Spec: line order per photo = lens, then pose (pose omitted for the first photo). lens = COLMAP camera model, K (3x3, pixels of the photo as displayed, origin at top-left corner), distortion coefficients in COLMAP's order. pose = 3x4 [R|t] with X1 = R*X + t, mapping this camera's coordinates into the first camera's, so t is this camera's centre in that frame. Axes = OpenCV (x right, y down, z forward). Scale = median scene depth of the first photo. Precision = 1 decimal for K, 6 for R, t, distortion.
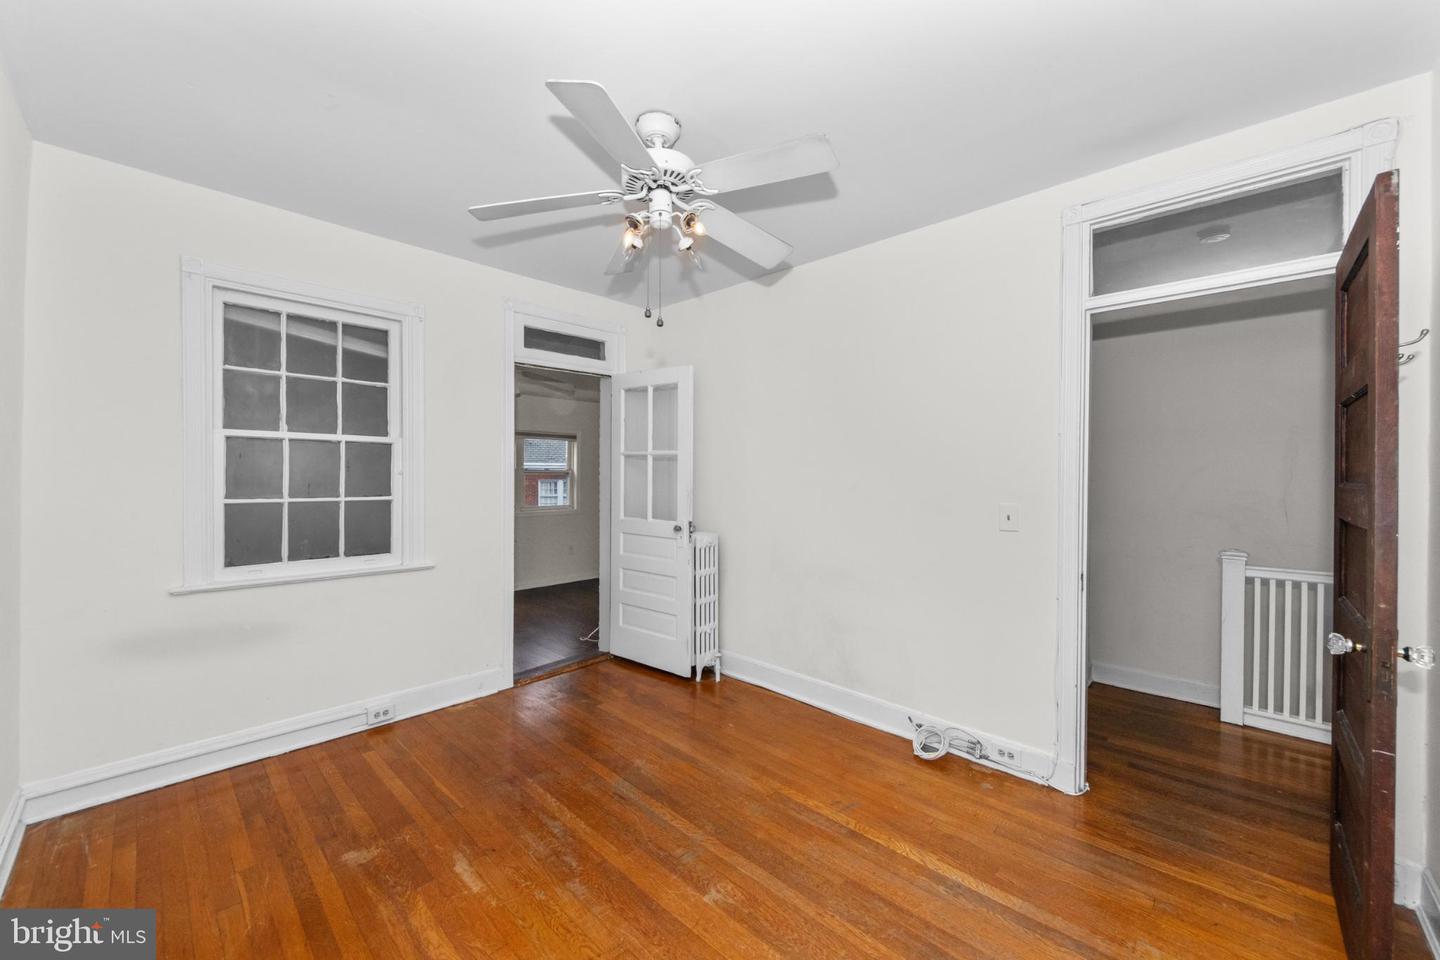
lens RADIAL K [[555.3, 0, 725.1], [0, 555.3, 486.1], [0, 0, 1]] dist [0.001057, -0.000418]
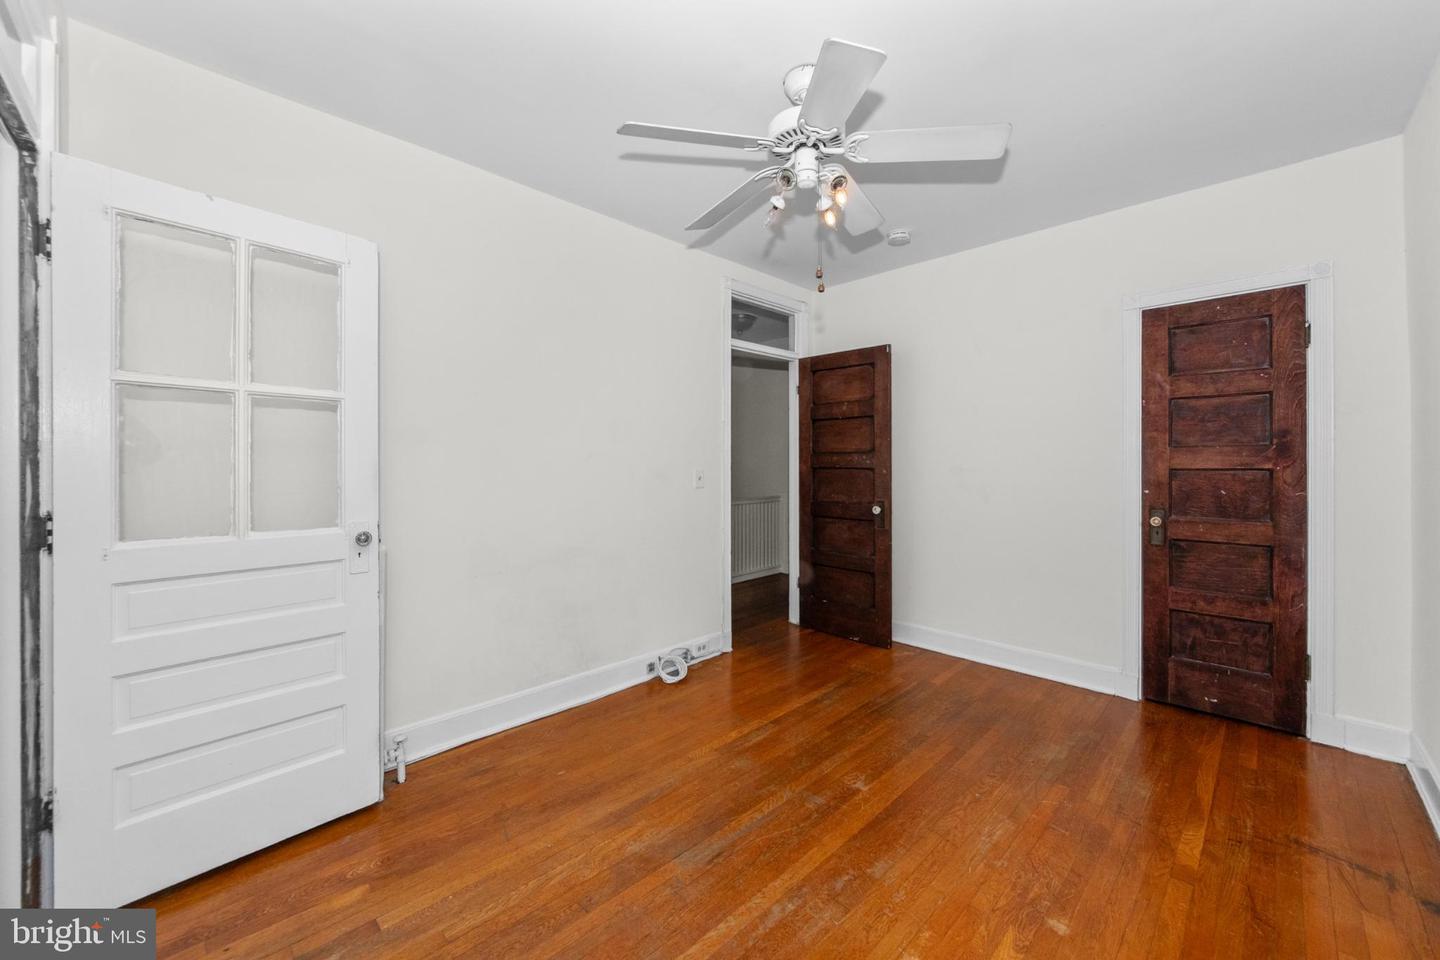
lens RADIAL K [[566.8, 0, 736.9], [0, 566.8, 454.6], [0, 0, 1]] dist [0.000162, -0.003580]
pose [[0.005292, 0.005821, 0.999969, -0.970592], [0.023721, 0.999701, -0.005945, 0.012909], [-0.999705, 0.023752, 0.005153, 0.956939]]
